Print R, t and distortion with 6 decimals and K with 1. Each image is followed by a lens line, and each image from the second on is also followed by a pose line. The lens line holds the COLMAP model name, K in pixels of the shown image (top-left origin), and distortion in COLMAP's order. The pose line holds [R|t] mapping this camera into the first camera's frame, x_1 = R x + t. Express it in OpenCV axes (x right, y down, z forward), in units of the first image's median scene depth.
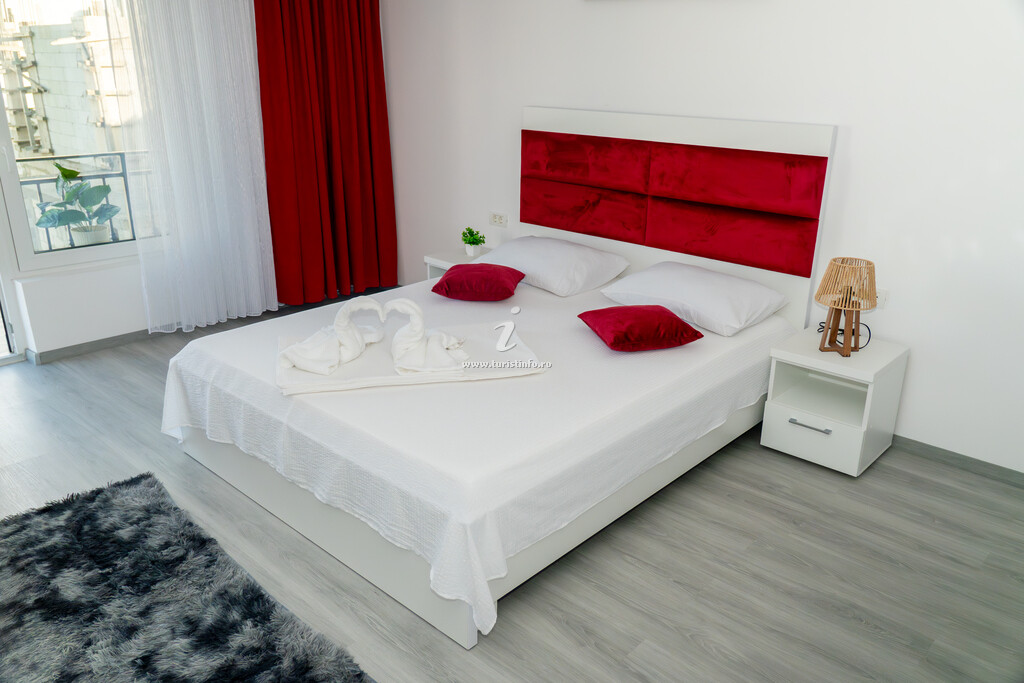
lens RADIAL K [[790.7, 0, 512.0], [0, 790.7, 341.5], [0, 0, 1]] dist [0.005335, 0.002673]
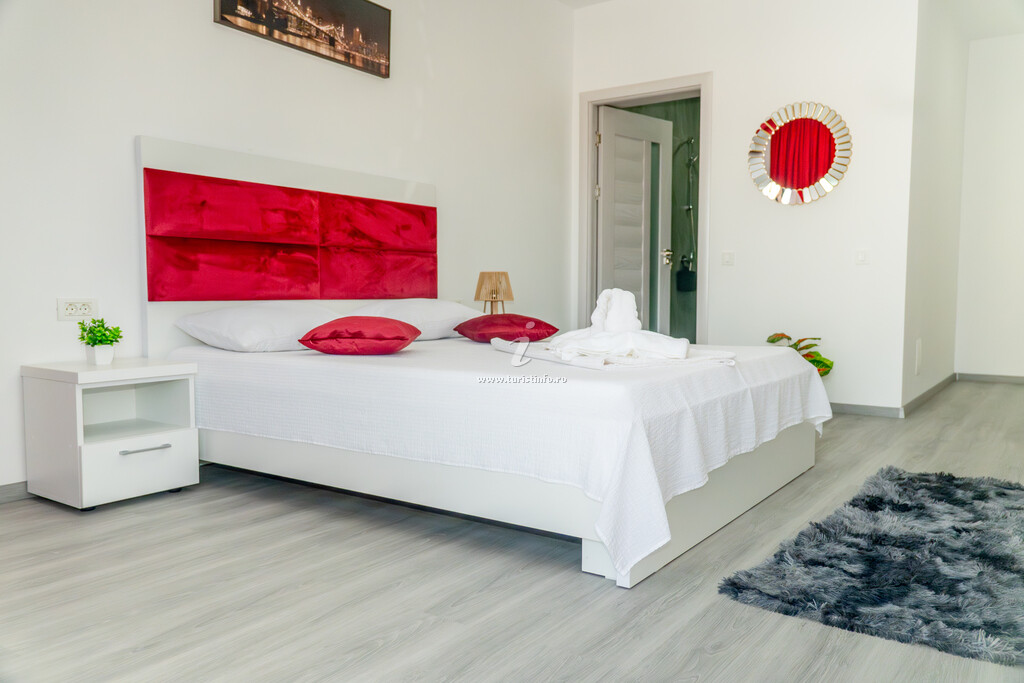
lens RADIAL K [[790.7, 0, 512.0], [0, 790.7, 341.5], [0, 0, 1]] dist [0.005335, 0.002673]
pose [[-0.128455, -0.080030, 0.988481, -0.843836], [0.324237, 0.938572, 0.118125, -0.115241], [-0.937214, 0.335676, -0.094615, 0.928670]]
